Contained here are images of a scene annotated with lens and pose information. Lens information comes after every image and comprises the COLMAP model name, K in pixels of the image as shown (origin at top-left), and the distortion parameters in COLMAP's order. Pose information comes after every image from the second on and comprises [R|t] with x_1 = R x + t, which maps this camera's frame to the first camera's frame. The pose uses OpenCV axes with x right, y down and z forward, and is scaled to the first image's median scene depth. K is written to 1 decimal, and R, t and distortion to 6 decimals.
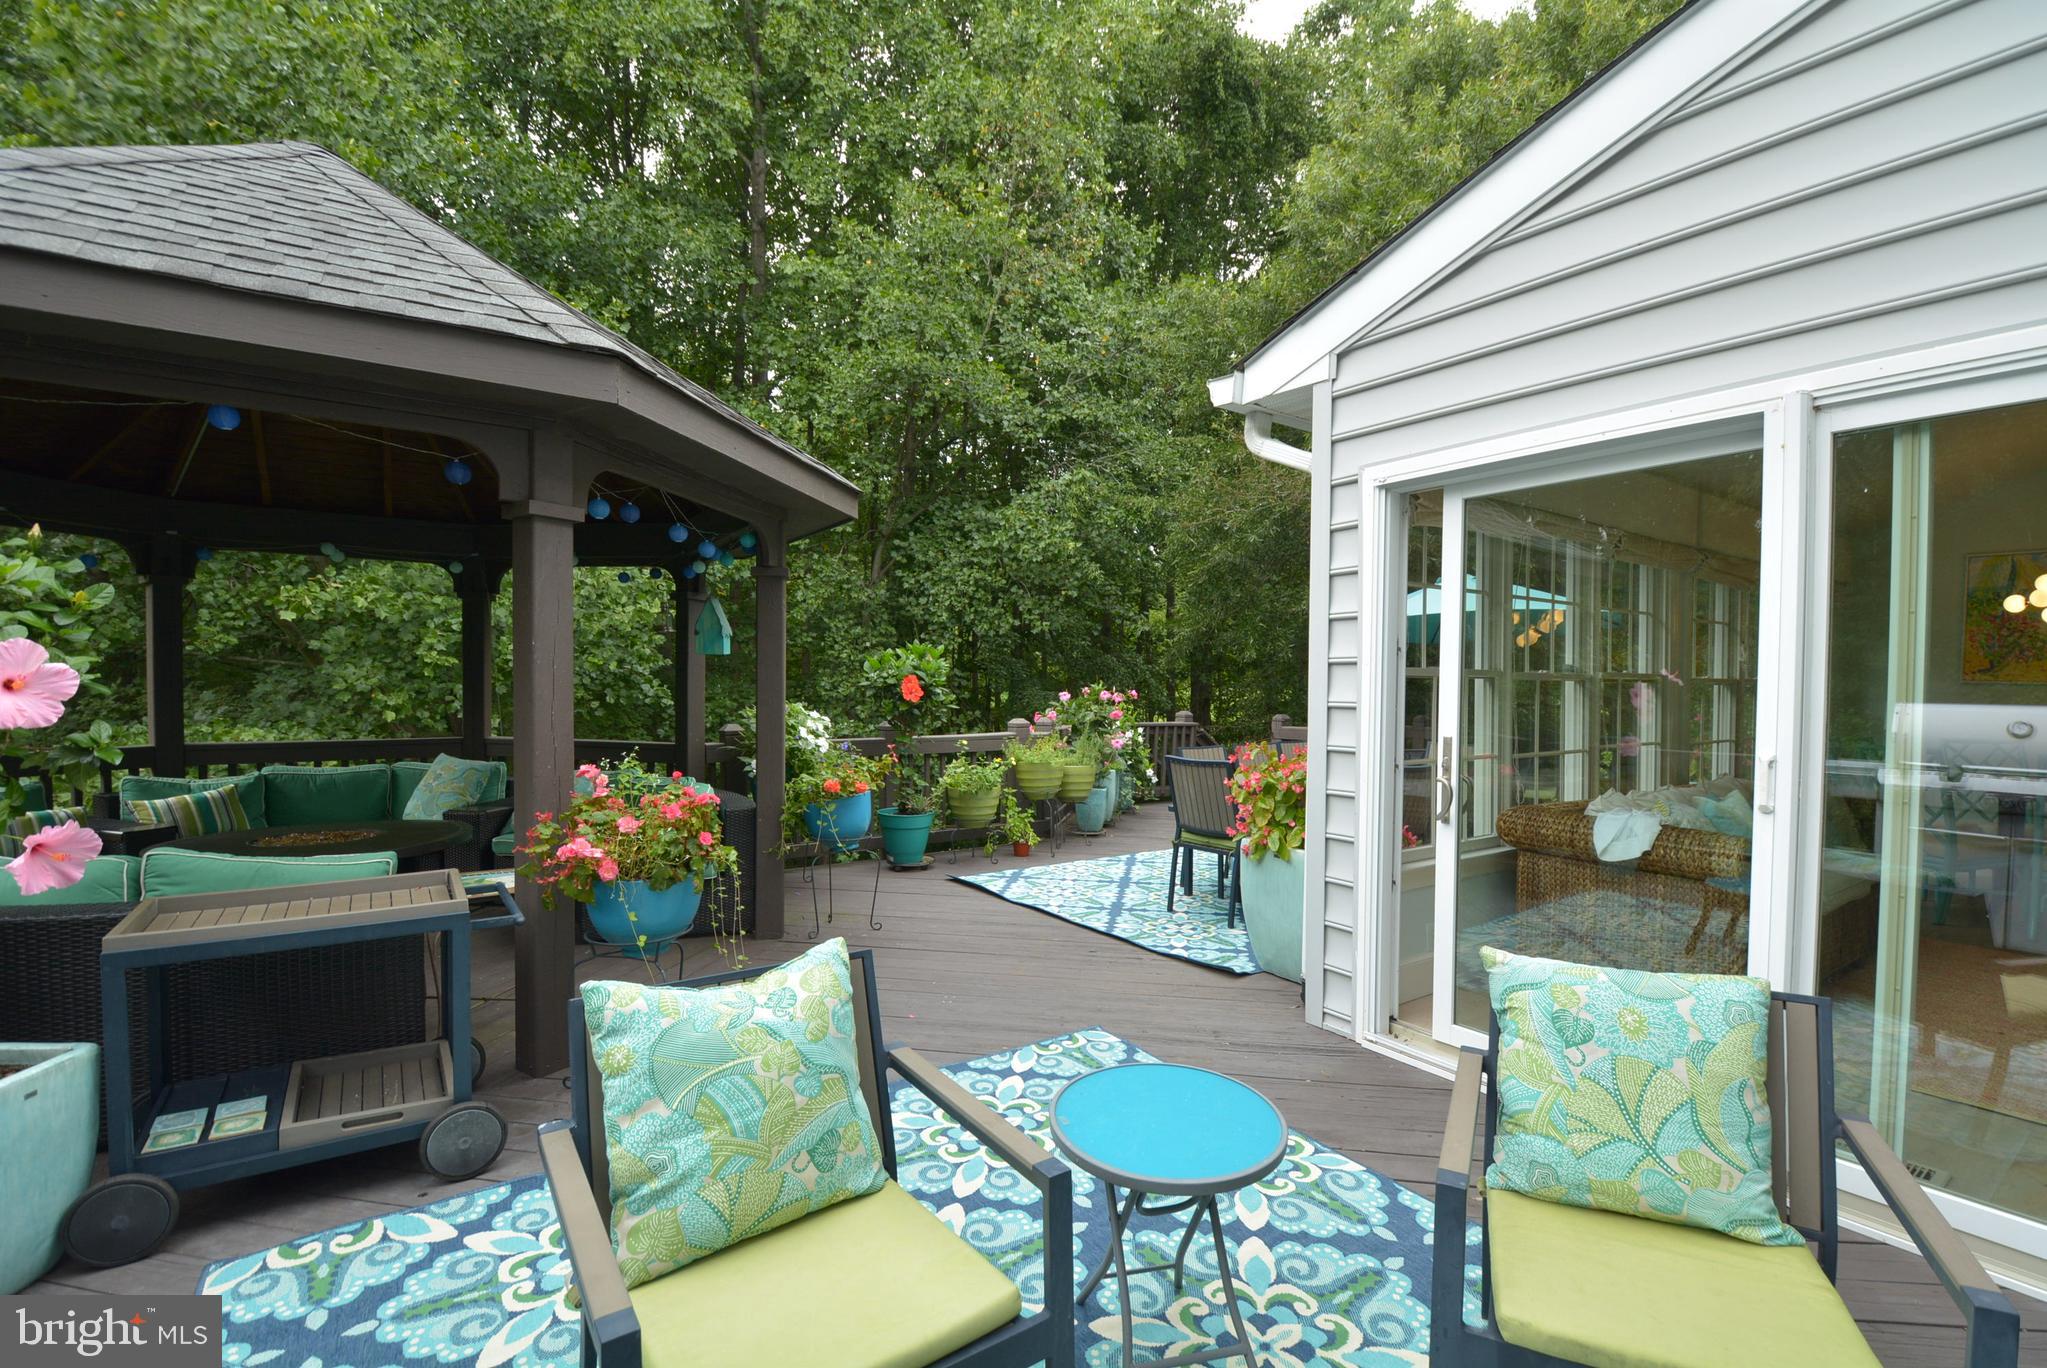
lens RADIAL K [[898.8, 0, 1043.3], [0, 898.8, 708.3], [0, 0, 1]] dist [0.012314, -0.015127]
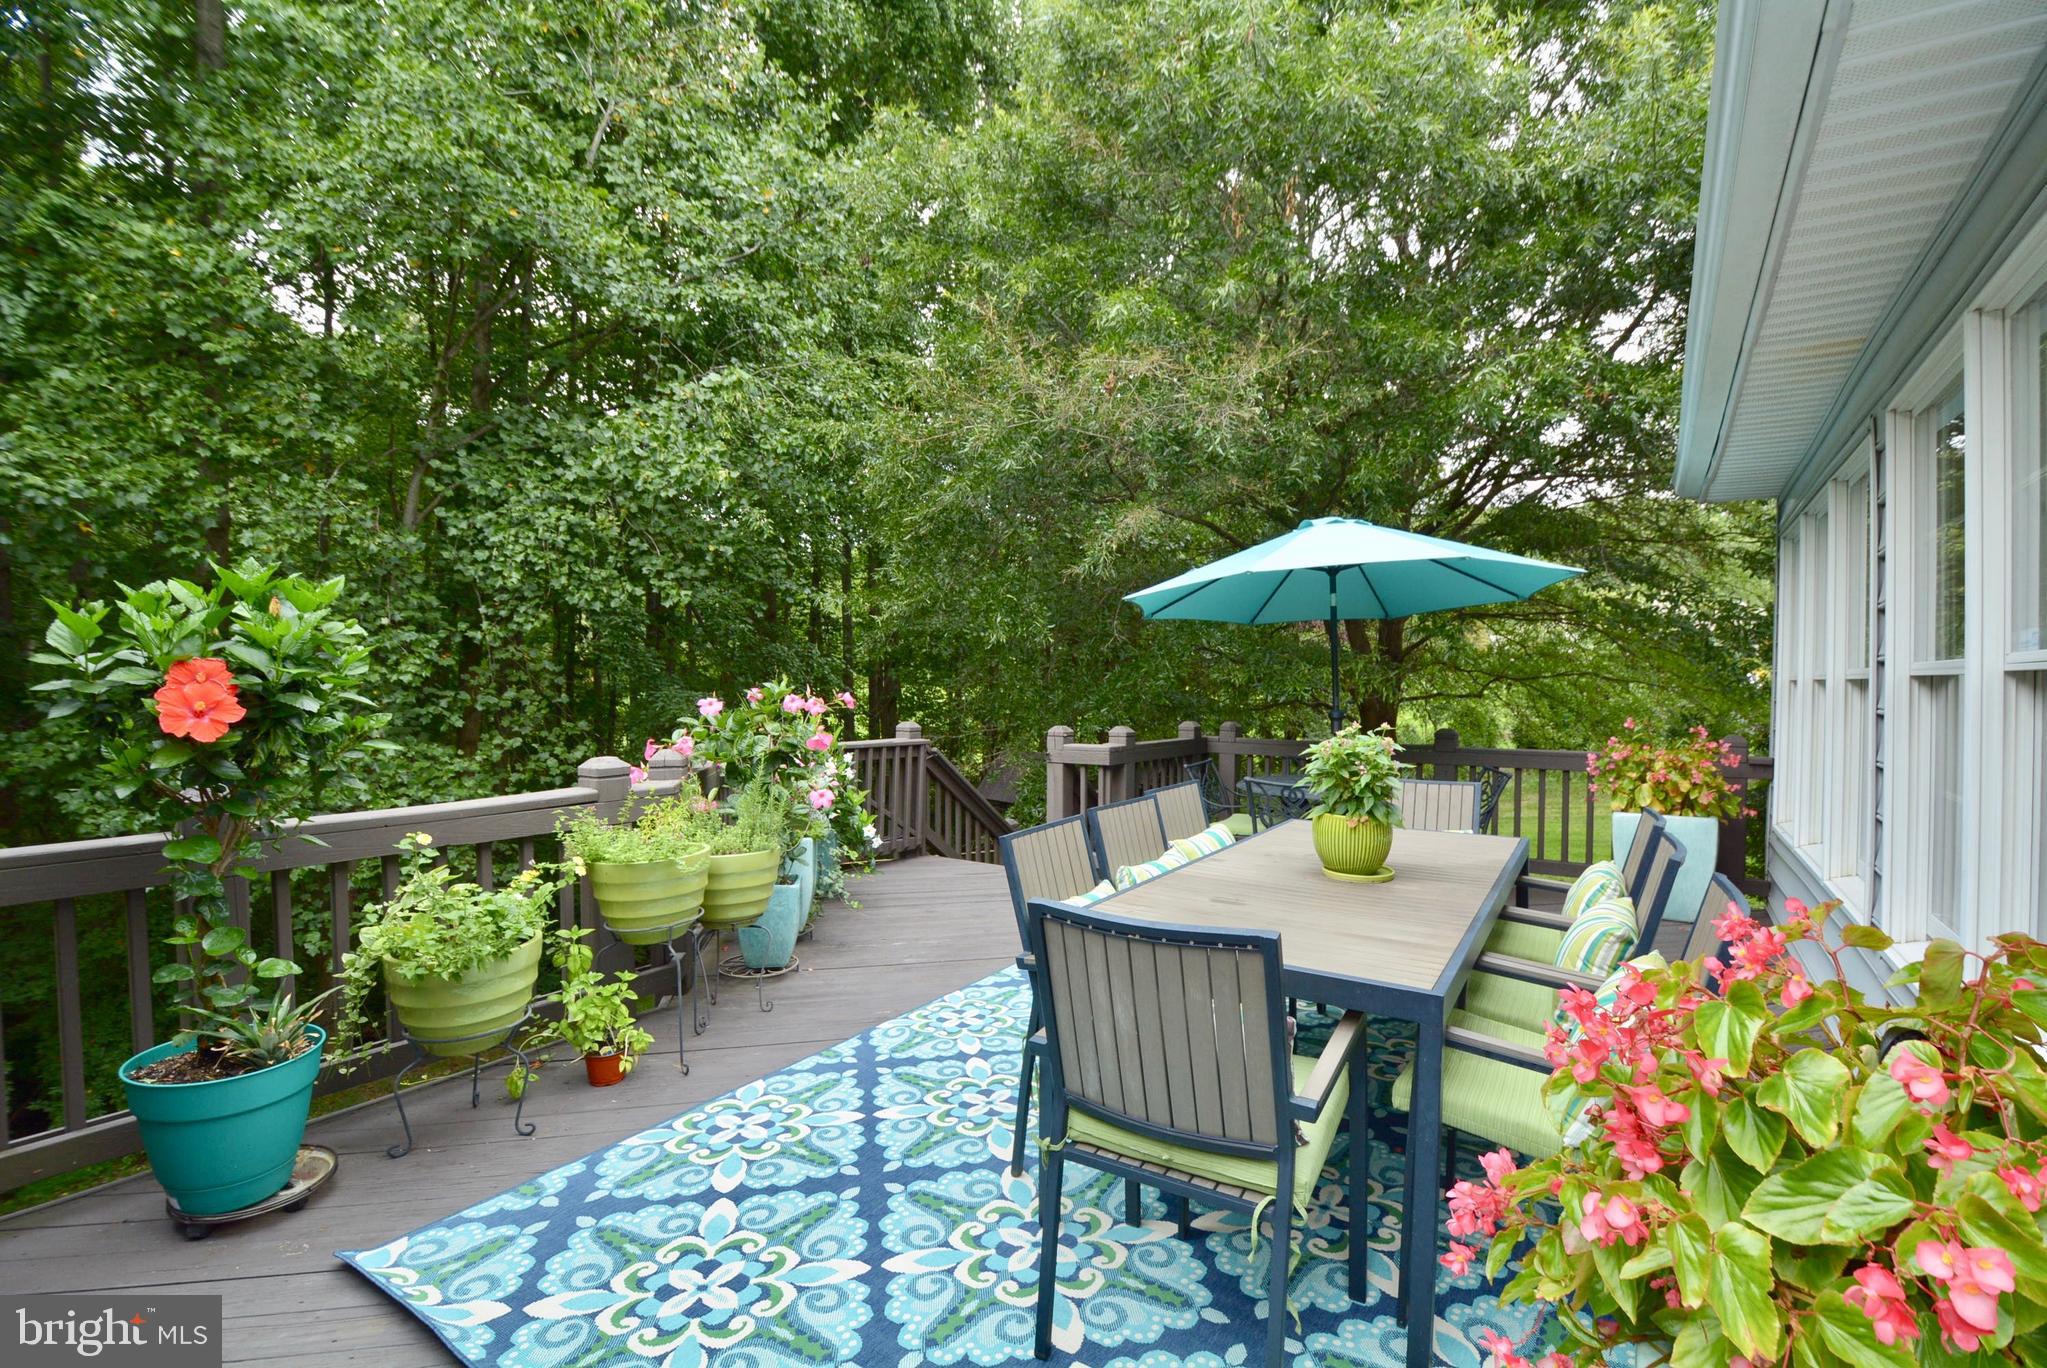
lens RADIAL K [[898.8, 0, 1043.3], [0, 898.8, 708.3], [0, 0, 1]] dist [0.012314, -0.015127]
pose [[0.932821, -0.016376, 0.359967, 0.009946], [0.015224, 0.999866, 0.006034, -0.007822], [-0.360017, -0.000148, 0.932946, 0.286324]]
